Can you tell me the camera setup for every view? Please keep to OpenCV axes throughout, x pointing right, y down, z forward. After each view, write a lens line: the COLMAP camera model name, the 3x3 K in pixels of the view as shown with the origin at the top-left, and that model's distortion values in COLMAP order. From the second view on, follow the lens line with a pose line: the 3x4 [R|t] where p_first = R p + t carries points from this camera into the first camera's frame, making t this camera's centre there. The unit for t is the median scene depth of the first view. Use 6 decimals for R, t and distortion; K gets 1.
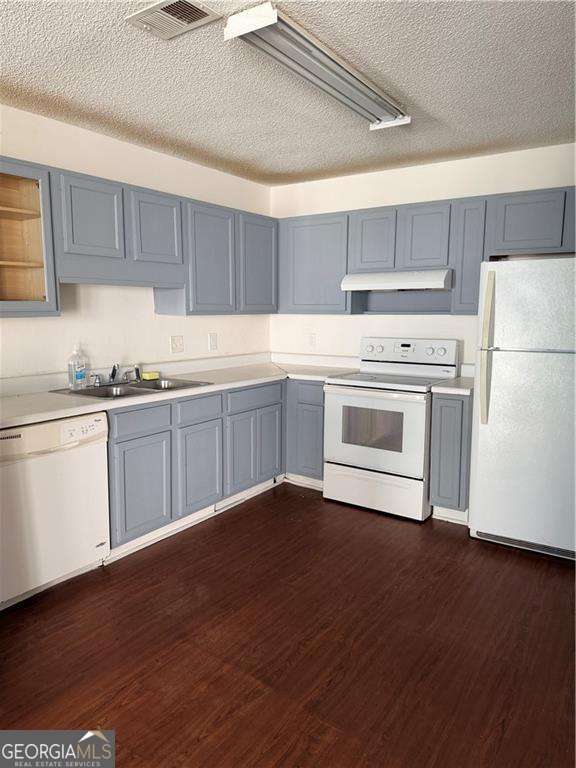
lens RADIAL K [[539.1, 0, 287.7], [0, 539.1, 383.5], [0, 0, 1]] dist [-0.001876, -0.000559]
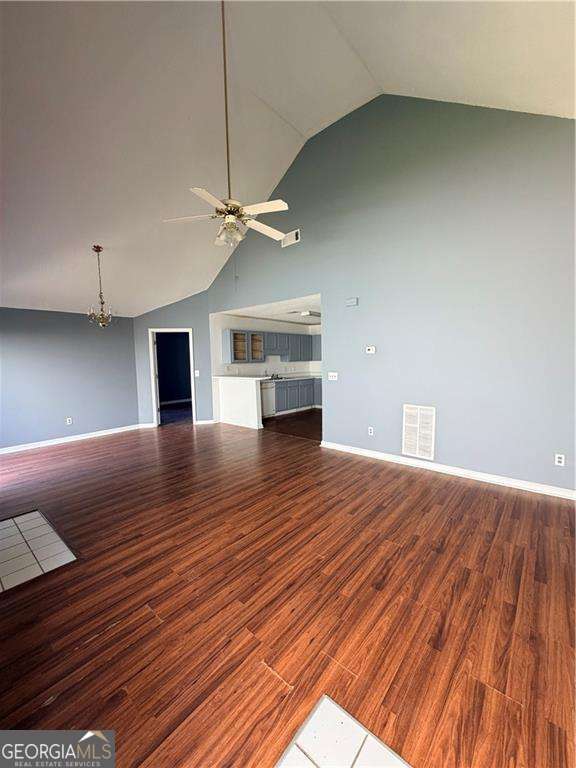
lens RADIAL K [[310.2, 0, 288.0], [0, 310.2, 385.5], [0, 0, 1]] dist [-0.003385, -0.000728]
pose [[0.994745, -0.008552, -0.102022, 0.038231], [0.003899, 0.998947, -0.045721, 0.150117], [0.102306, 0.045083, 0.993731, -1.256851]]
